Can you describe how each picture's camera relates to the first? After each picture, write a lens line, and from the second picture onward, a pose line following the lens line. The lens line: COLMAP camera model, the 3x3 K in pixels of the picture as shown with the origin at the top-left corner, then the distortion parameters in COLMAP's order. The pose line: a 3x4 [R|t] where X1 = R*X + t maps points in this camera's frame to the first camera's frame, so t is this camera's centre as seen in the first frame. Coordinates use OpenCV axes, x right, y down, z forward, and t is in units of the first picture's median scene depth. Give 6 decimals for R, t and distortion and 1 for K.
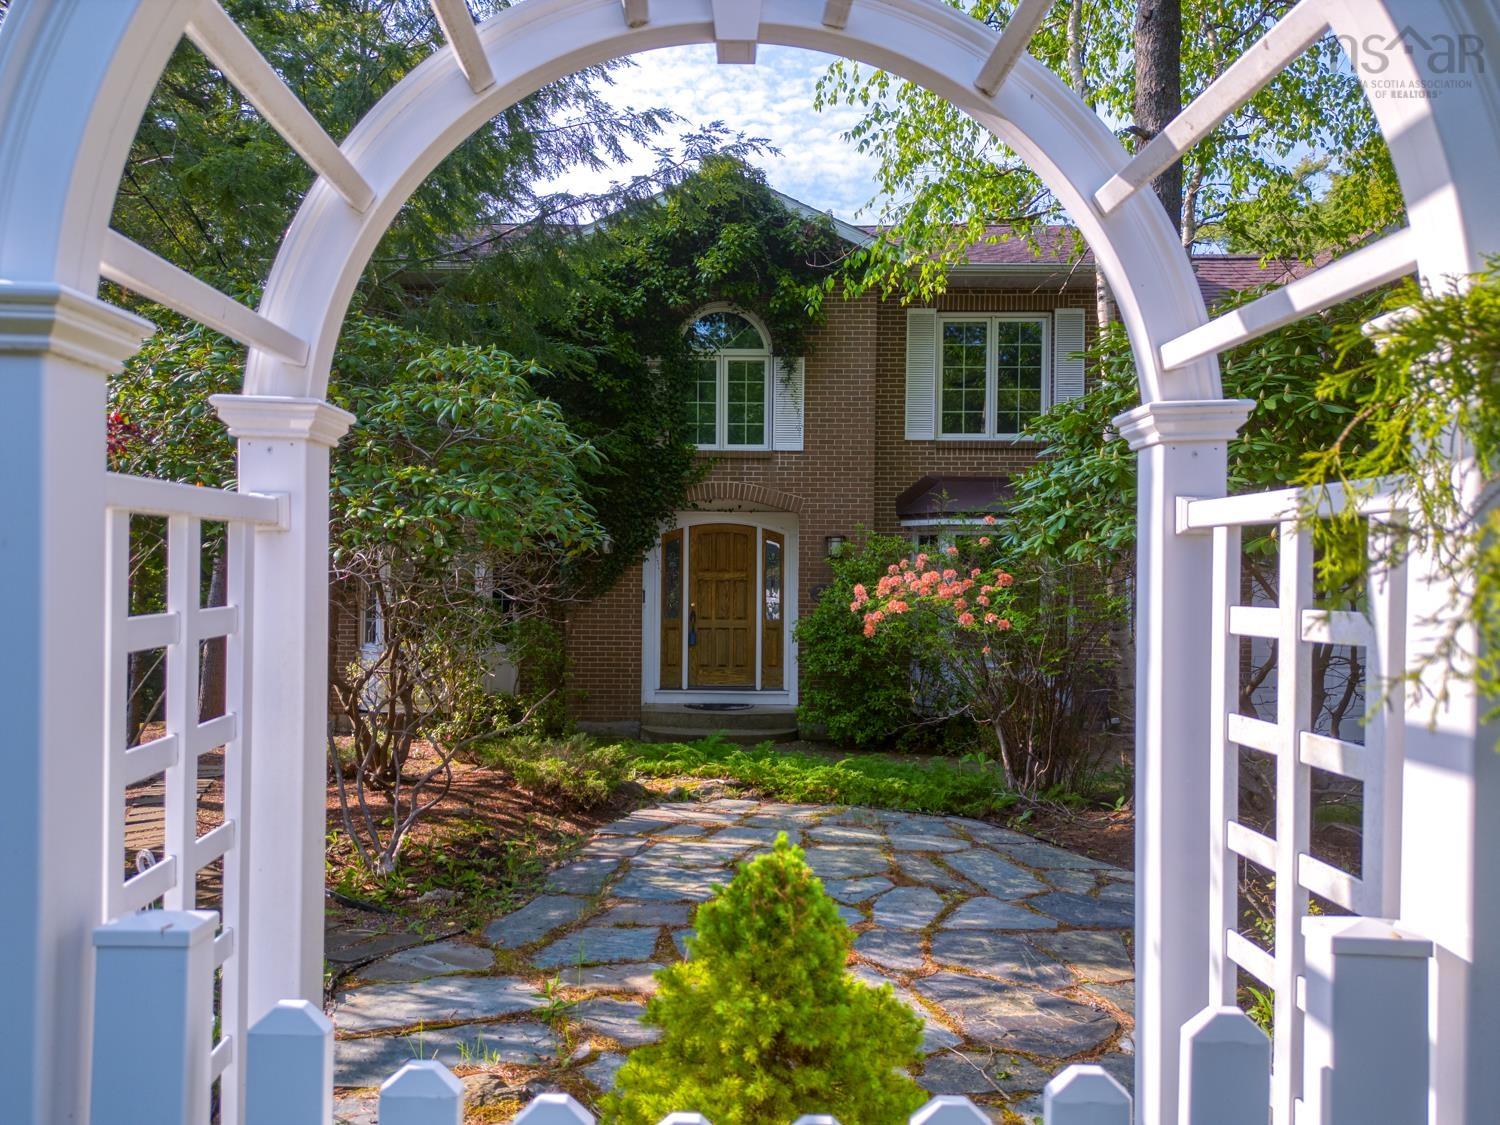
lens RADIAL K [[1065.9, 0, 750.0], [0, 1065.9, 562.5], [0, 0, 1]] dist [0.086191, -0.109826]
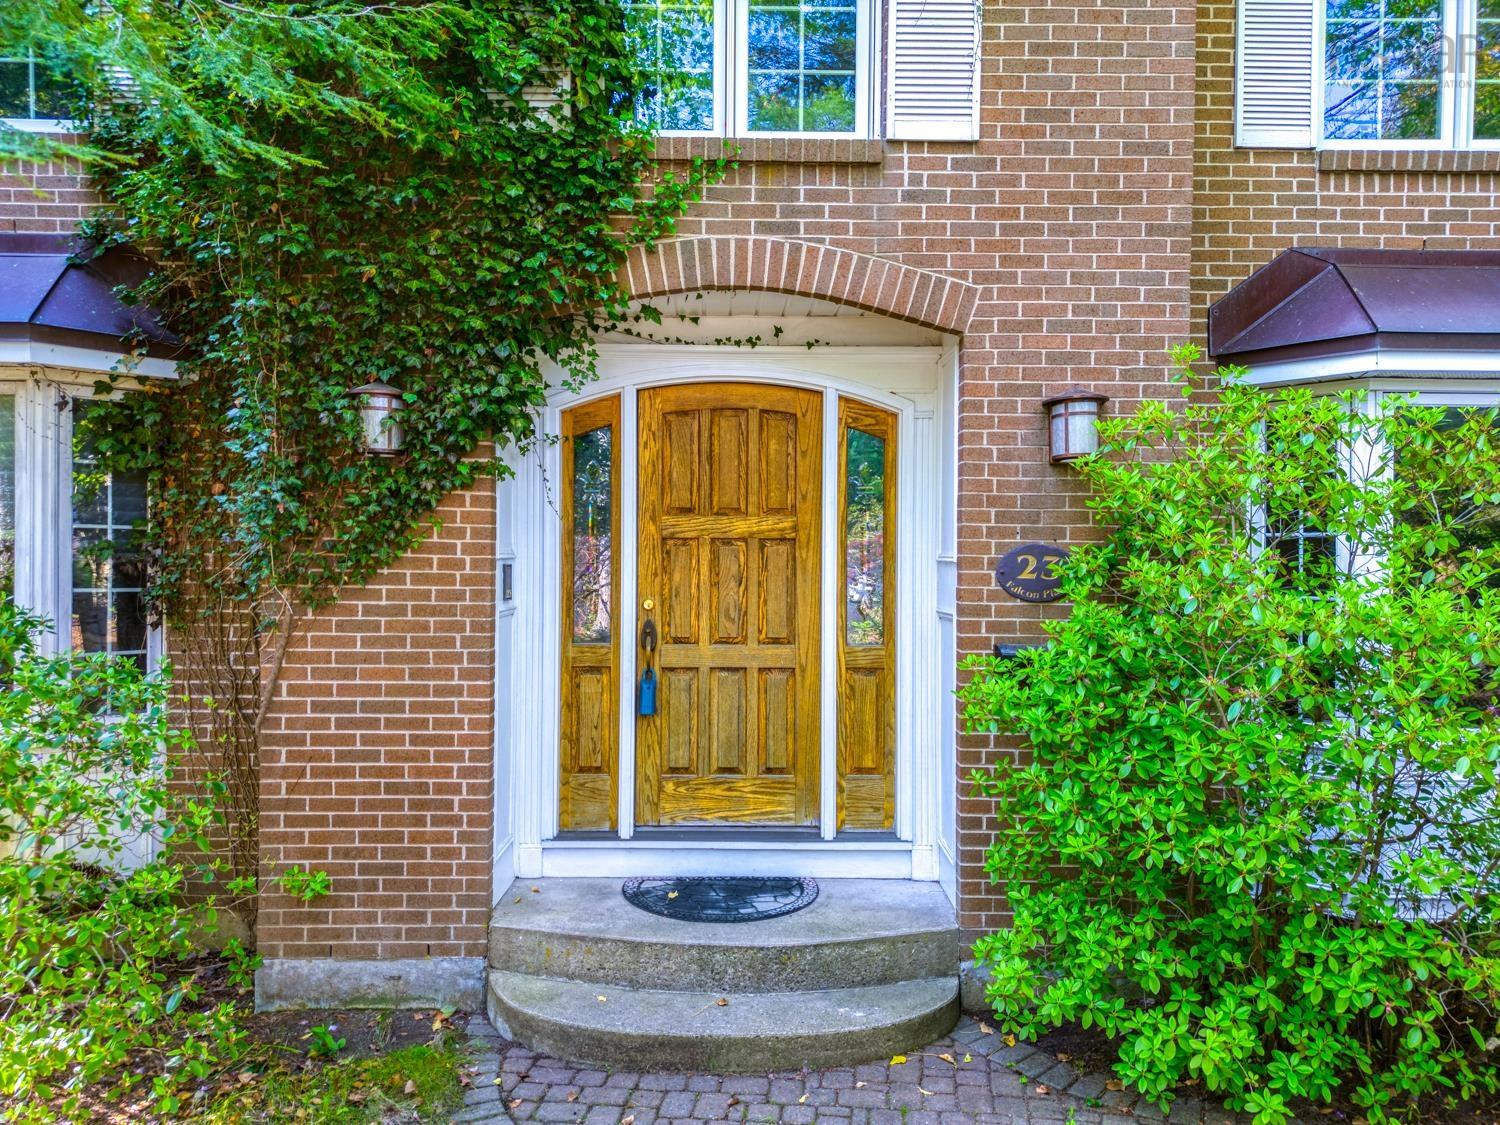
lens RADIAL K [[1065.9, 0, 750.0], [0, 1065.9, 562.5], [0, 0, 1]] dist [0.086191, -0.109826]
pose [[0.999708, -0.000121, 0.024162, -0.027682], [-0.000167, 0.999929, 0.011926, 0.021044], [-0.024162, -0.011927, 0.999637, 0.638206]]
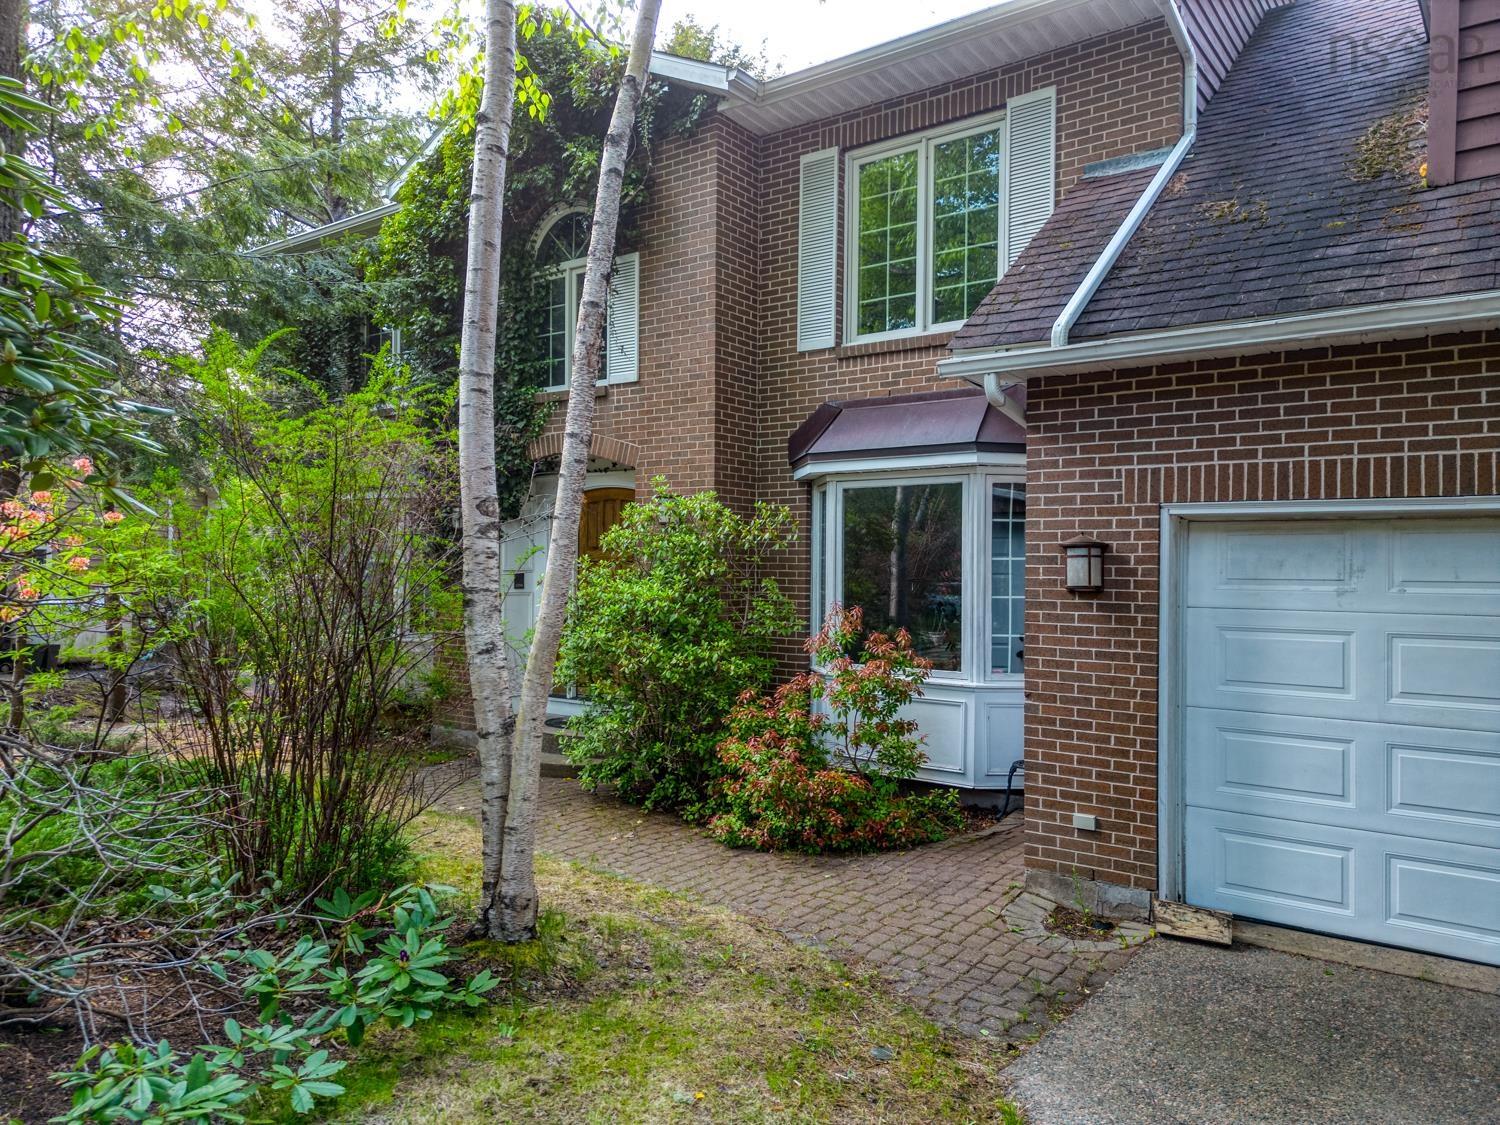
lens RADIAL K [[1065.9, 0, 750.0], [0, 1065.9, 562.5], [0, 0, 1]] dist [0.086191, -0.109826]
pose [[0.812886, -0.004144, -0.582408, 0.513381], [0.005374, 0.999985, 0.000386, 0.018250], [0.582398, -0.003444, 0.812896, 0.432700]]
